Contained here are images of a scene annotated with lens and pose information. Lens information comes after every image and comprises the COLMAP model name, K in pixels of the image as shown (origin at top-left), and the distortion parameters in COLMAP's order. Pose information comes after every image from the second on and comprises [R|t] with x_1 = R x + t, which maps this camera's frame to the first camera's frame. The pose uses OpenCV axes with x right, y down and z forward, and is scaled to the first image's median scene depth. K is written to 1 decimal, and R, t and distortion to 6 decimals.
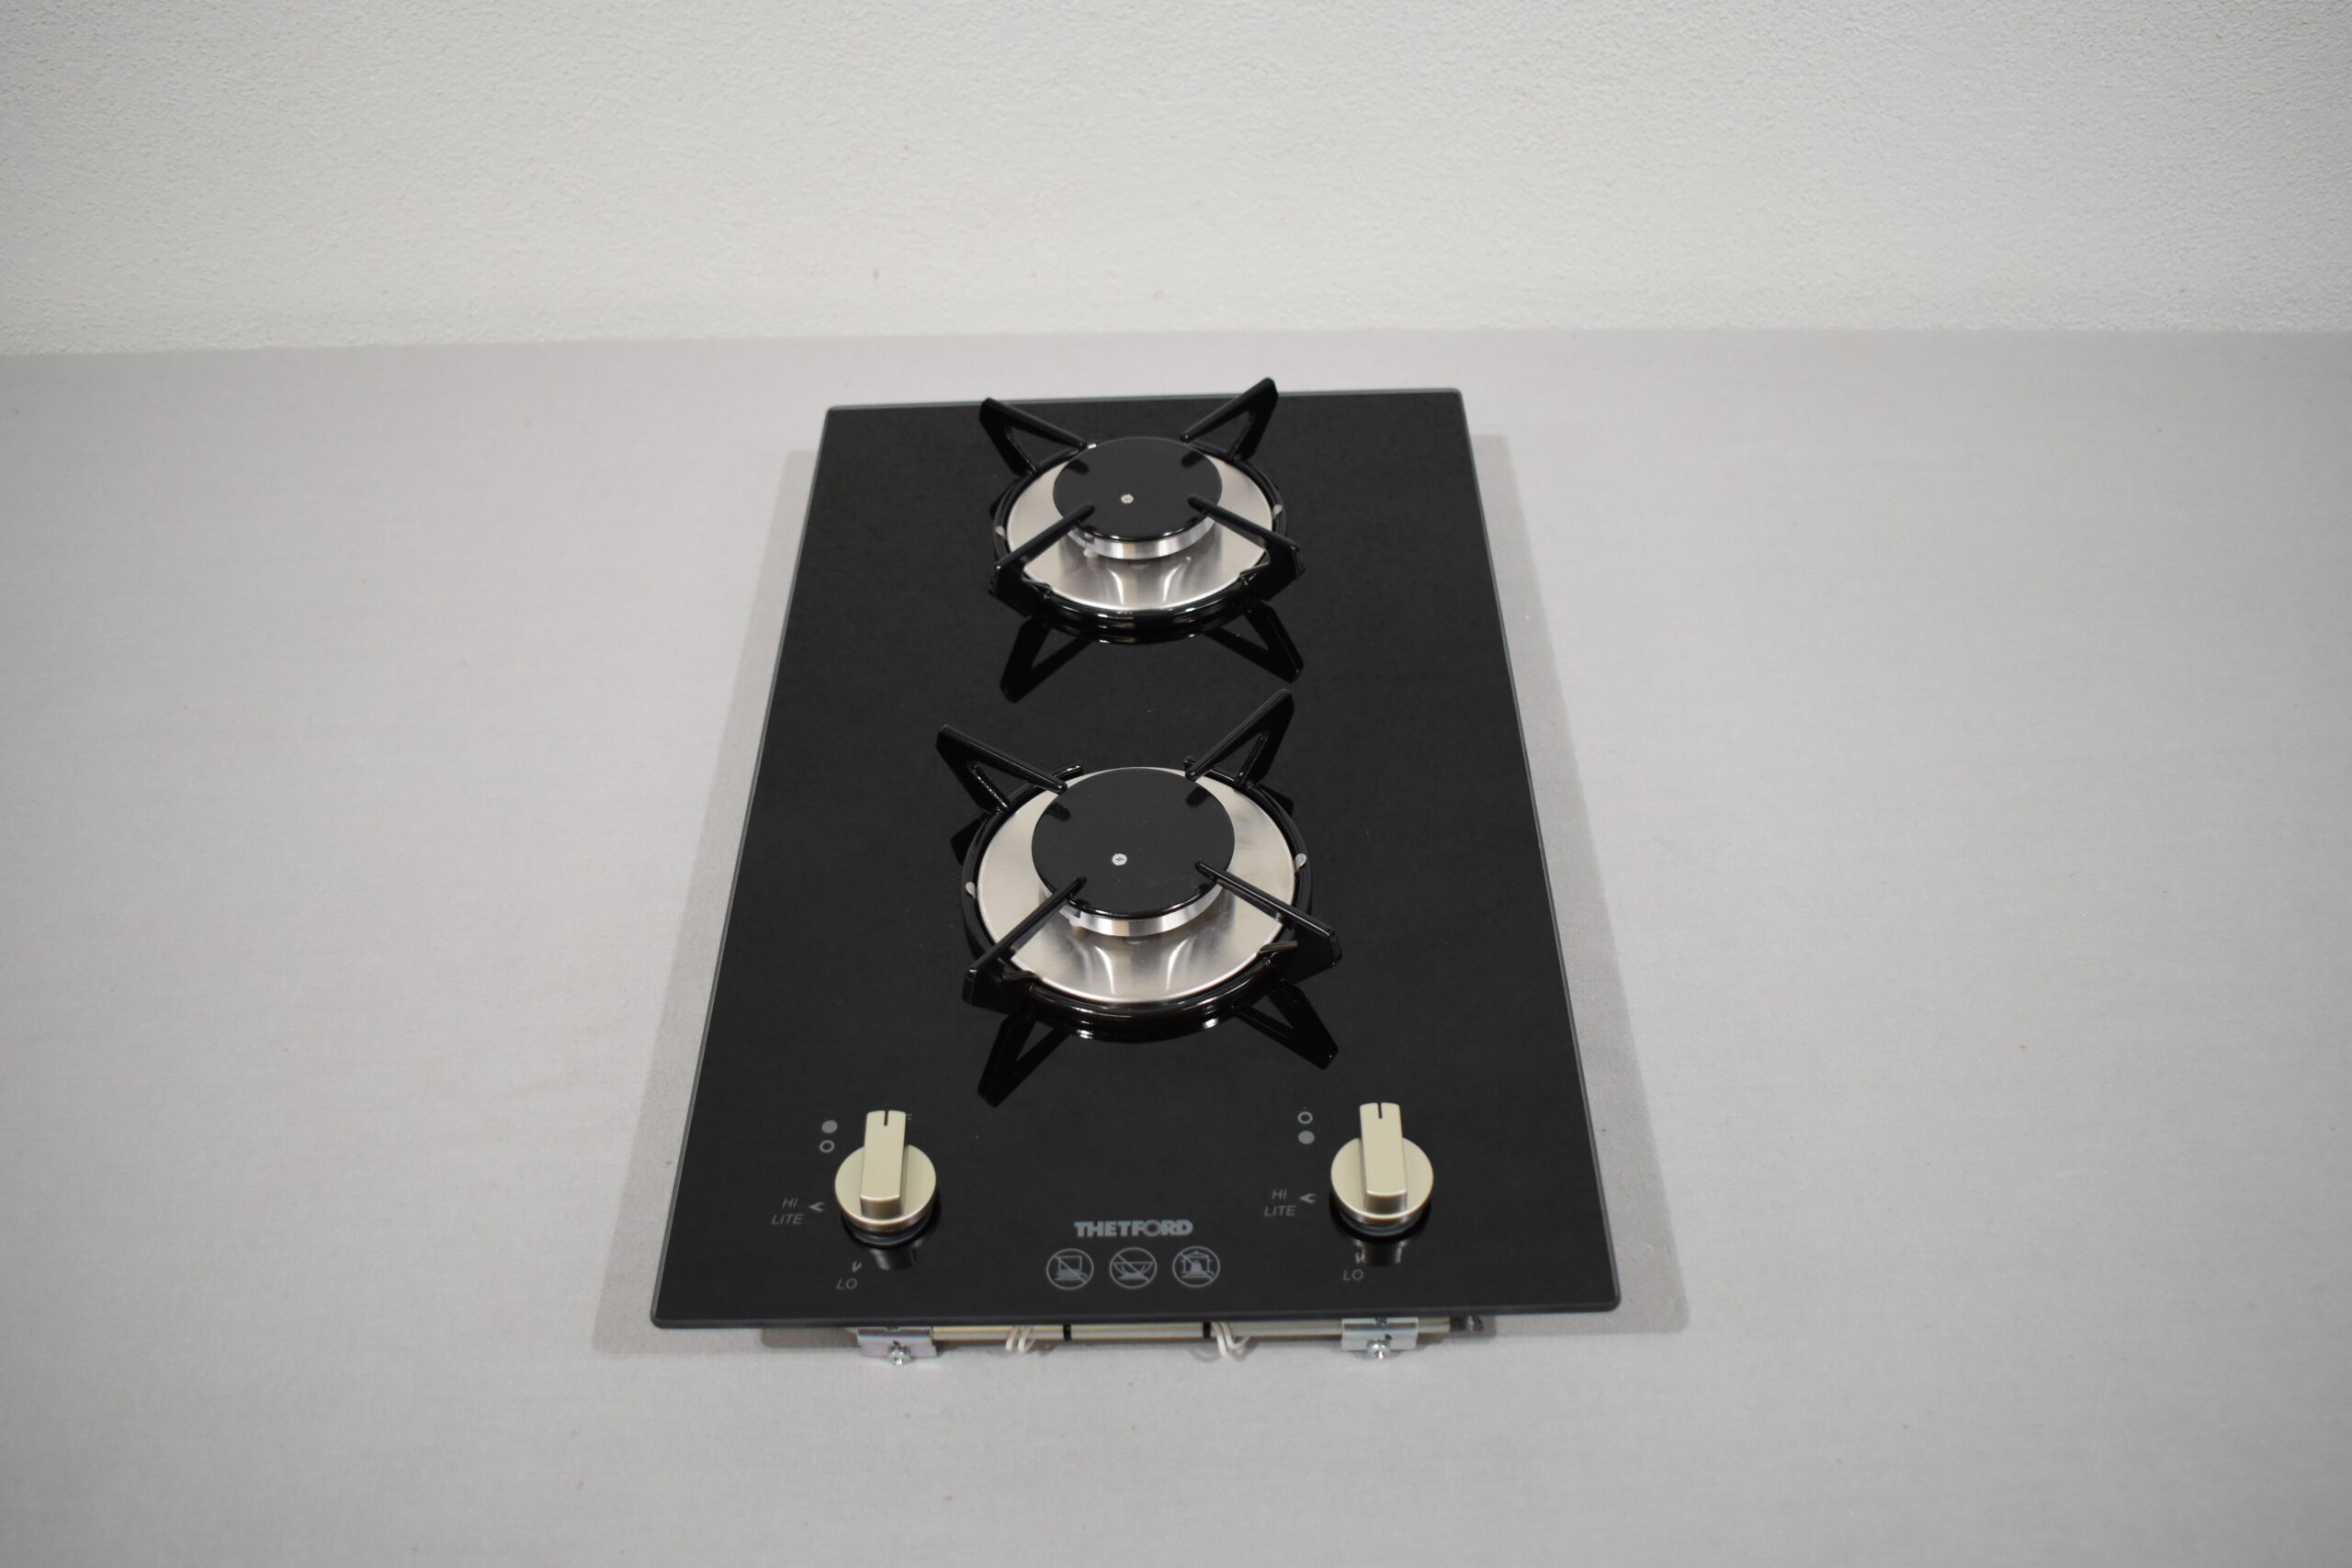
lens RADIAL K [[2092.8, 0, 1176.0], [0, 2092.8, 784.0], [0, 0, 1]] dist [-0.052426, 0.001574]
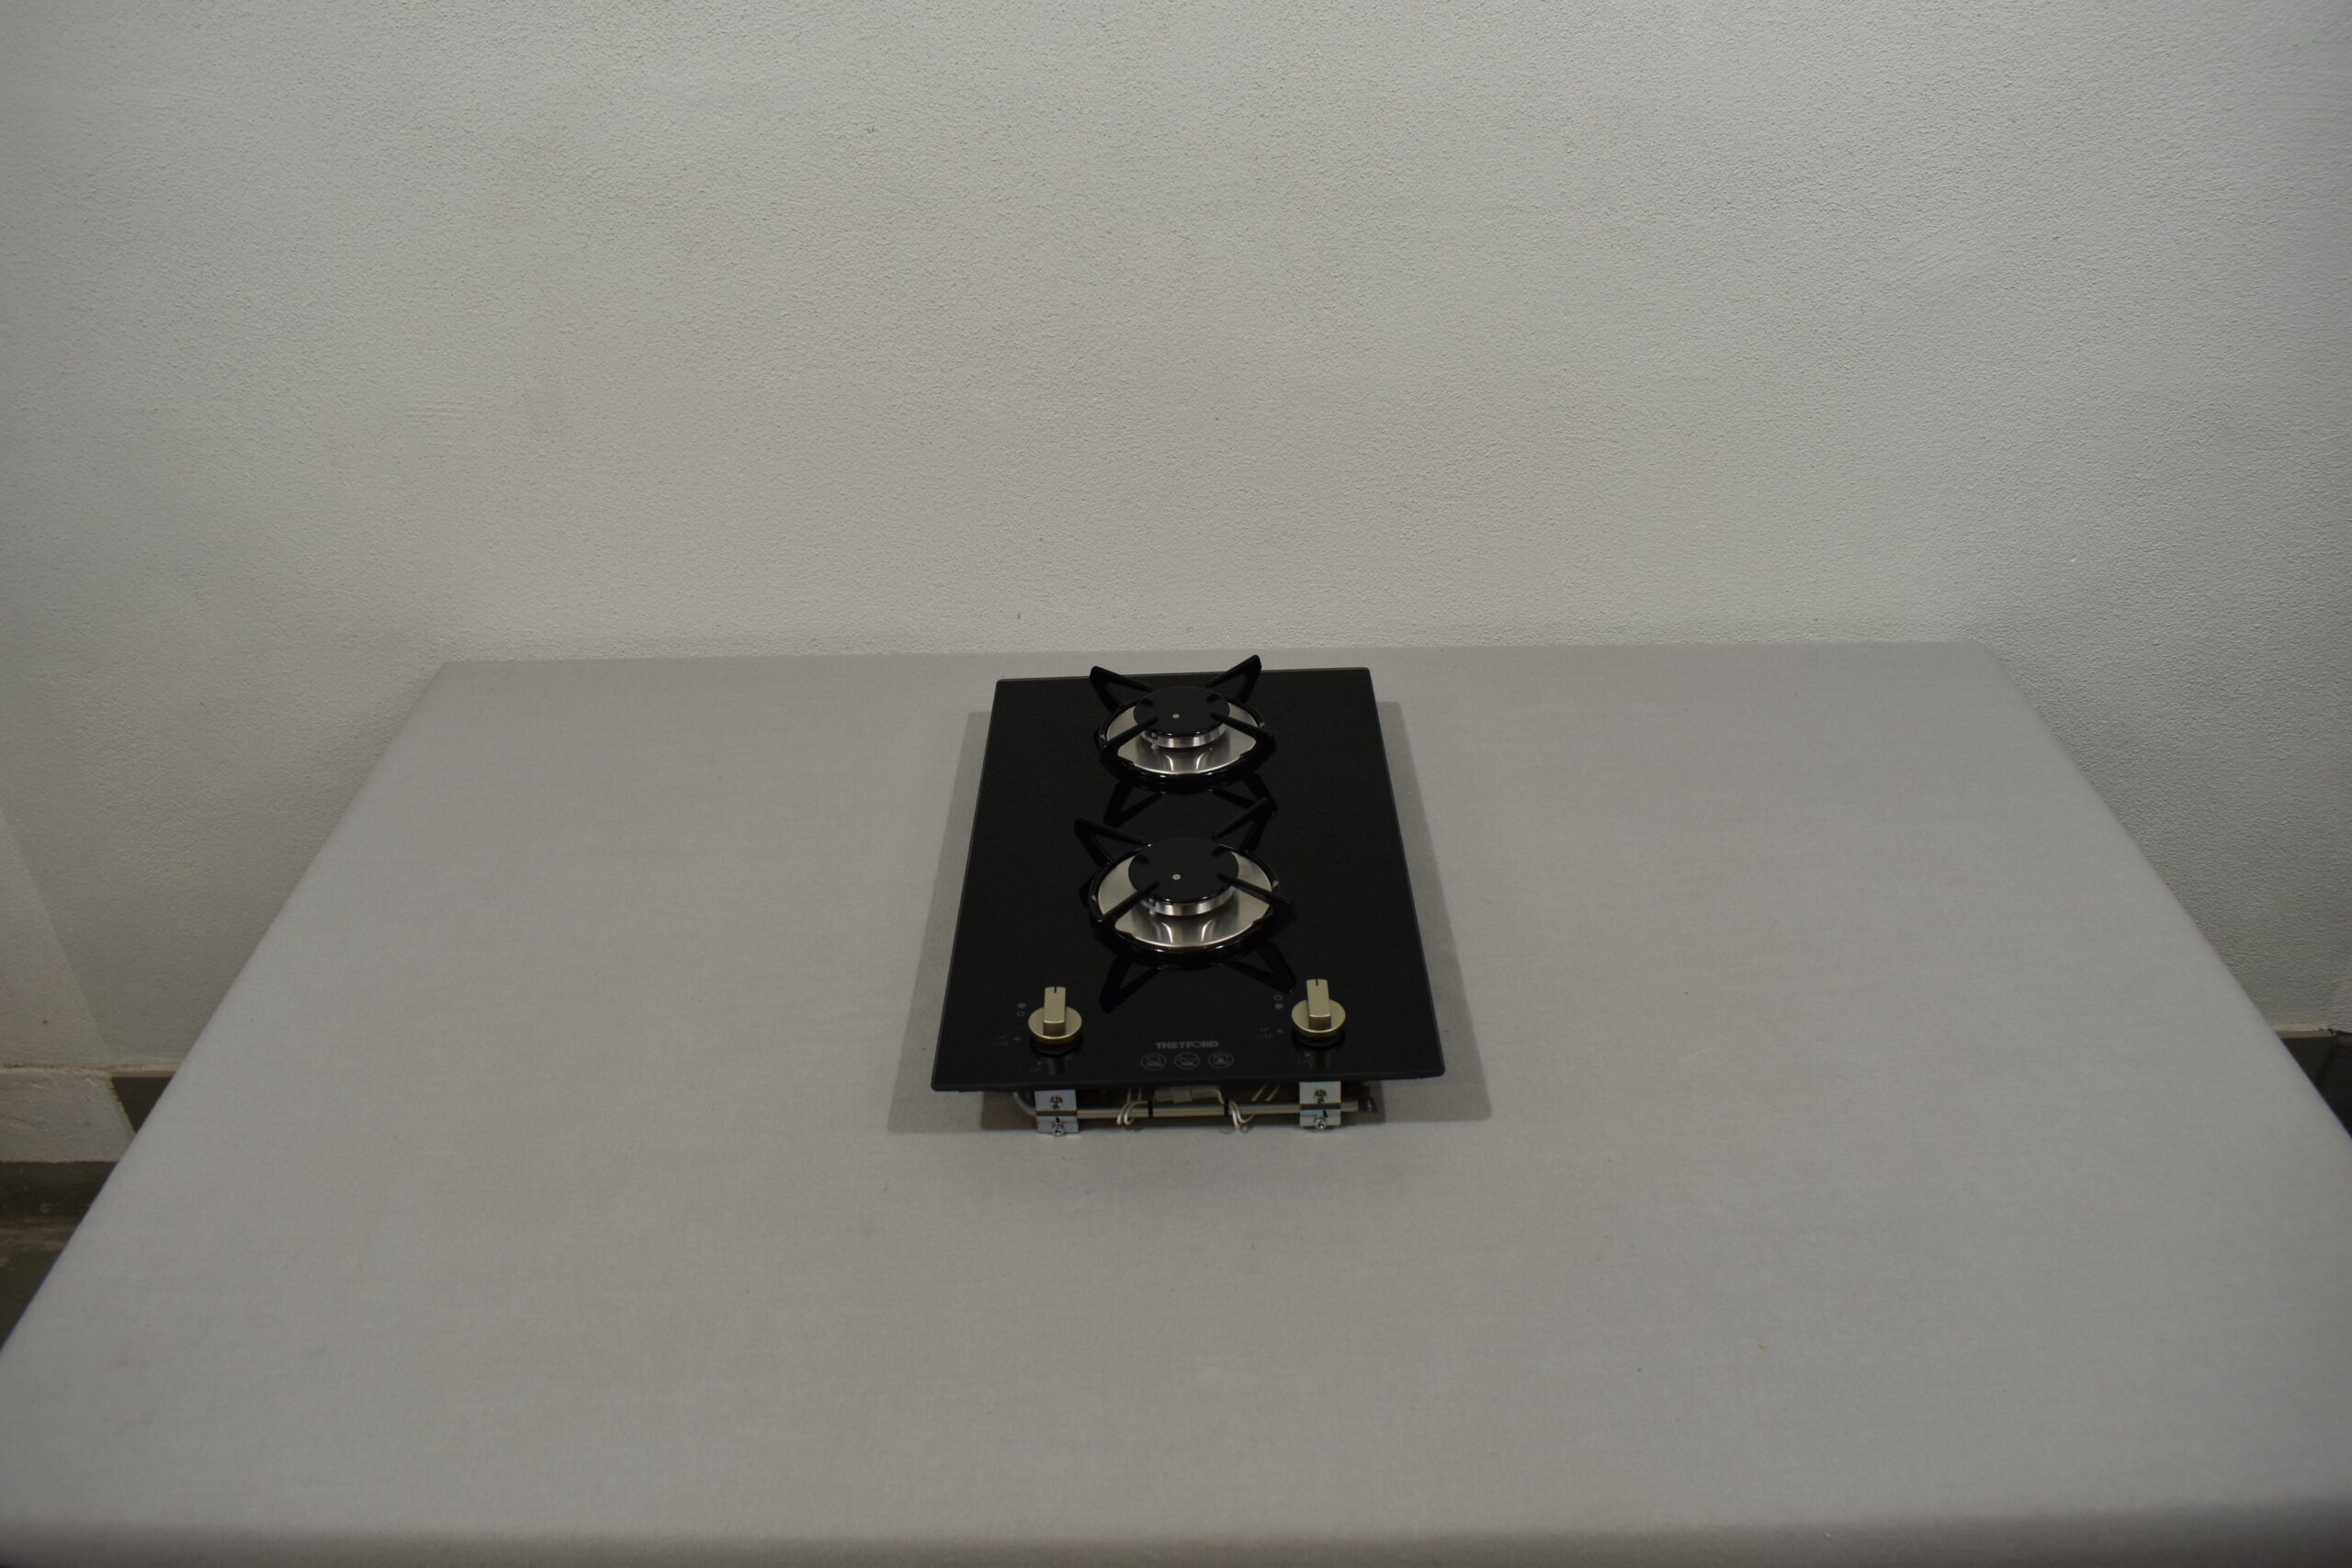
lens RADIAL K [[1866.0, 0, 1176.0], [0, 1866.0, 784.0], [0, 0, 1]] dist [-0.001267, -0.000610]
pose [[0.999990, -0.002844, -0.003451, -0.022723], [0.002016, 0.975549, -0.219774, 0.336258], [0.003992, 0.219765, 0.975545, -0.659440]]
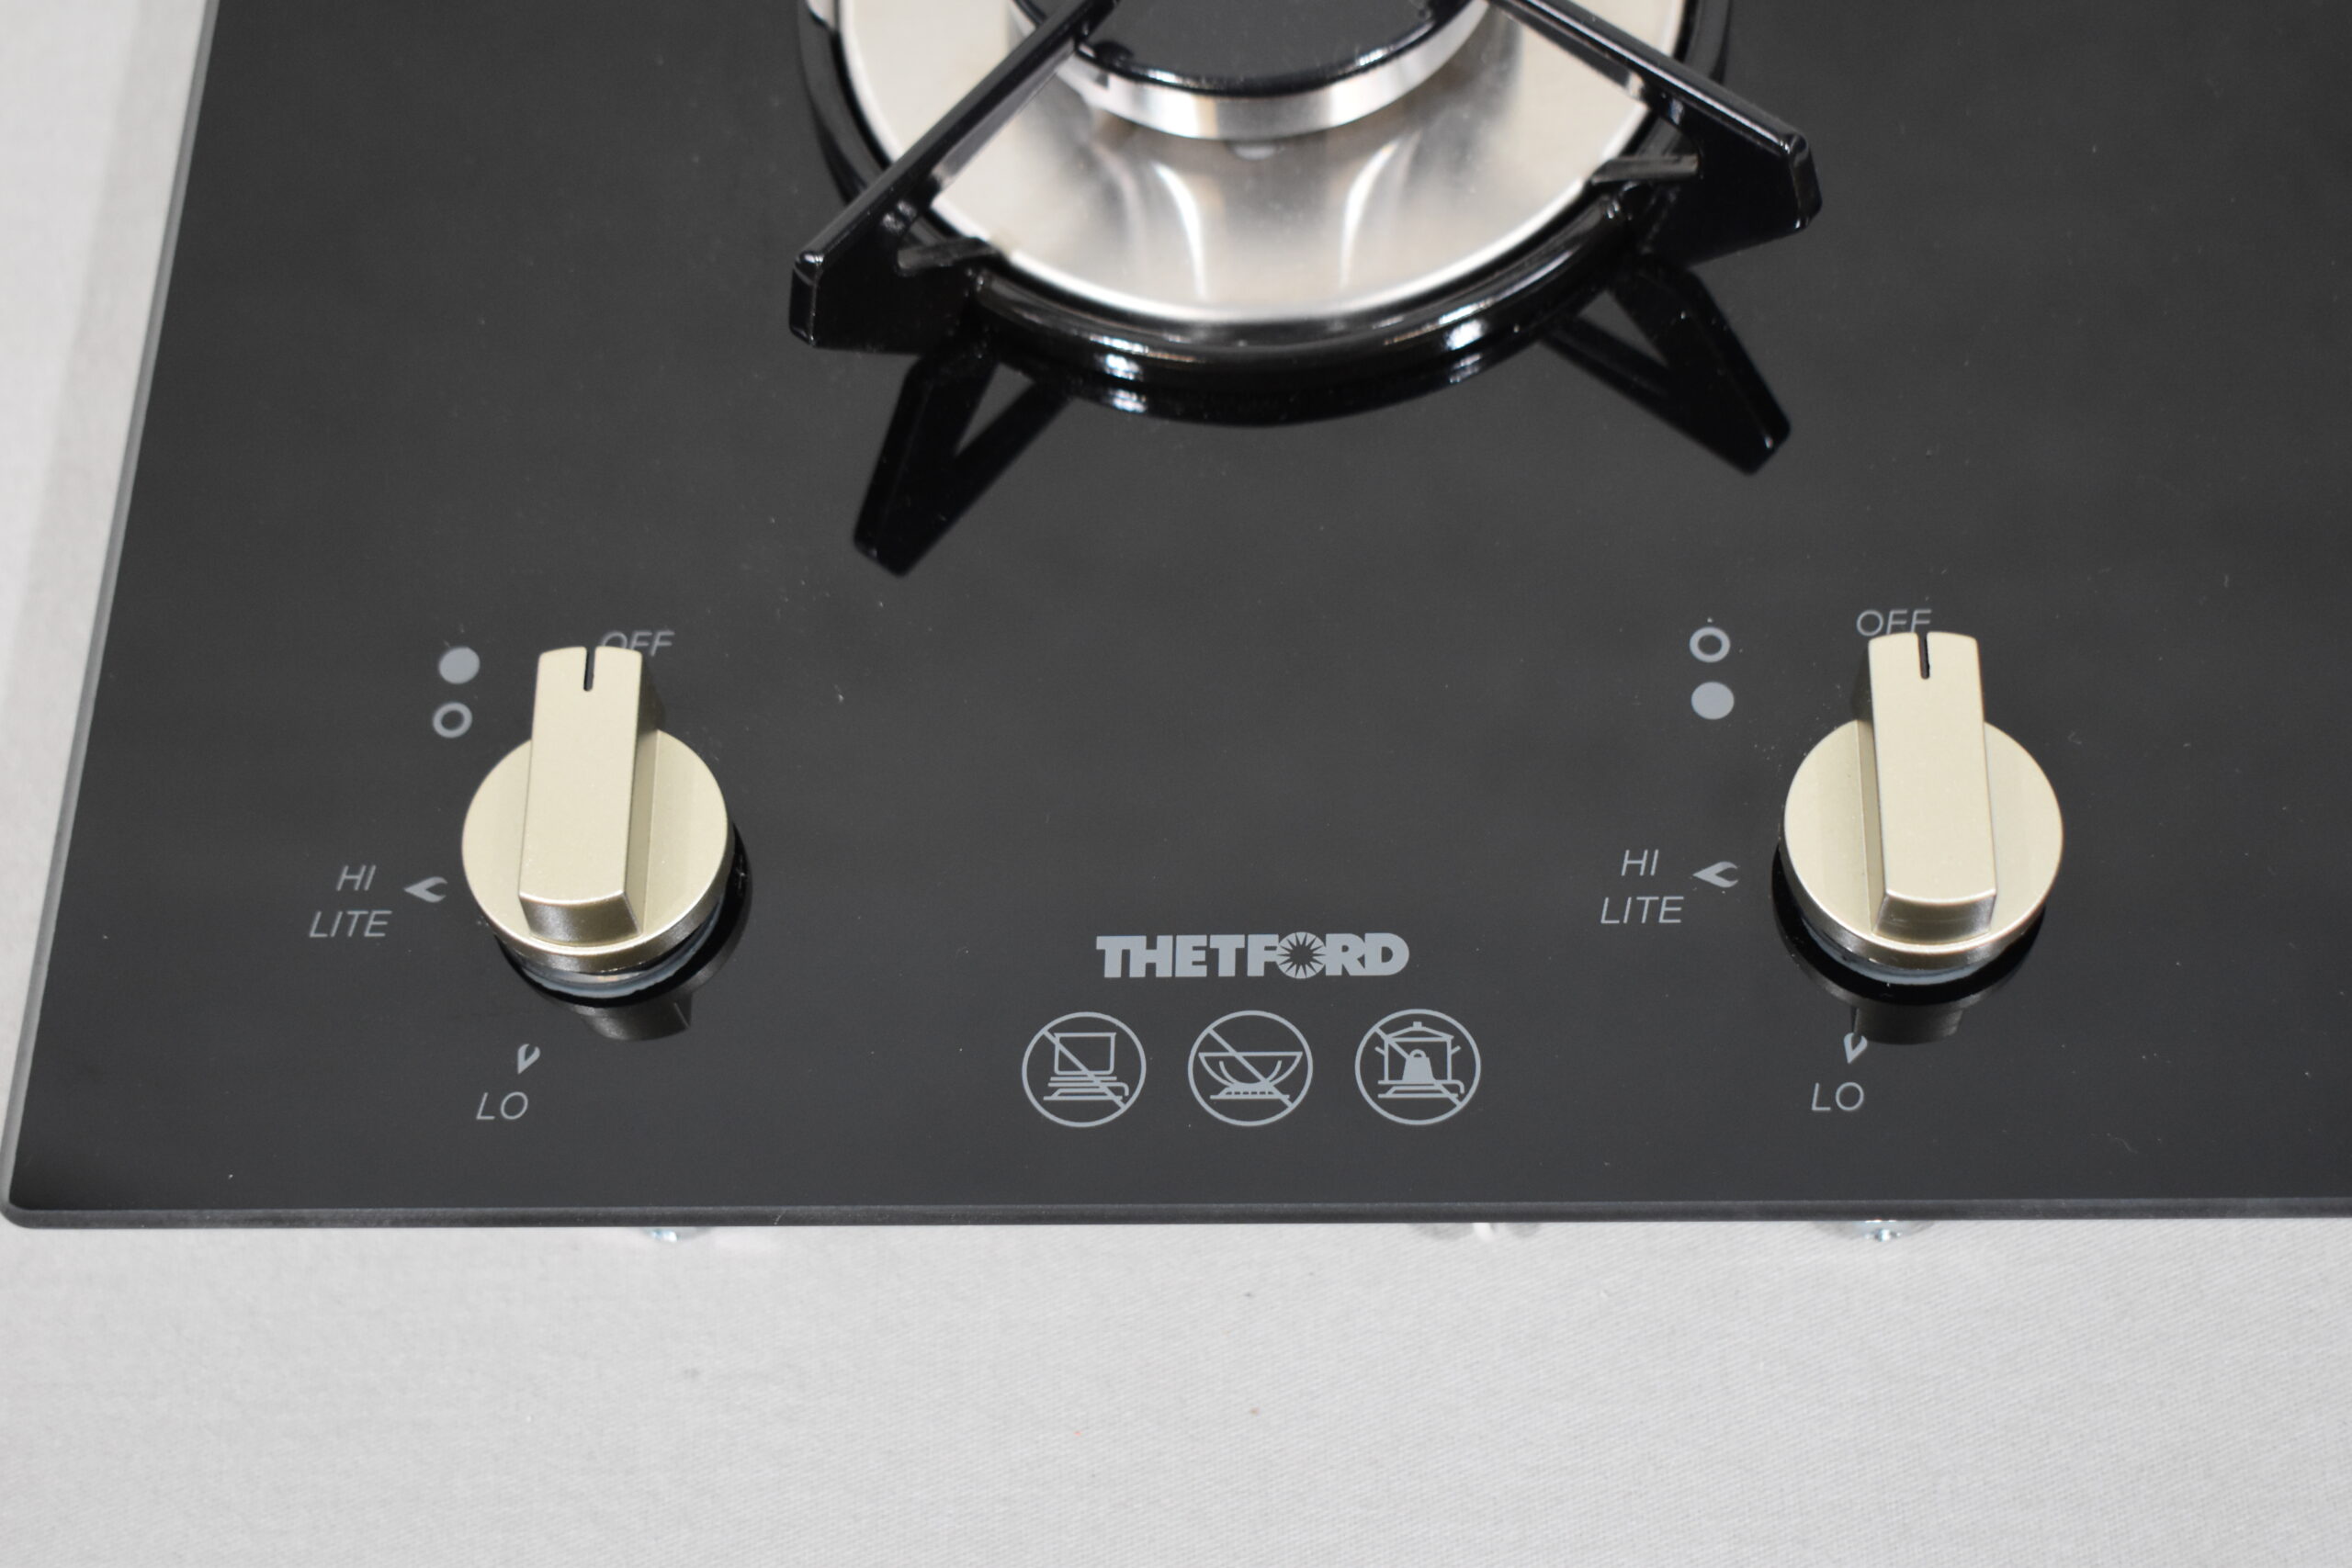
lens RADIAL K [[3649.5, 0, 1176.0], [0, 3649.5, 784.0], [0, 0, 1]] dist [-0.033150, -0.017259]
pose [[0.998707, 0.002949, -0.050759, -0.000588], [0.013014, 0.950232, 0.311272, -0.021336], [0.049151, -0.311530, 0.948964, 0.363896]]
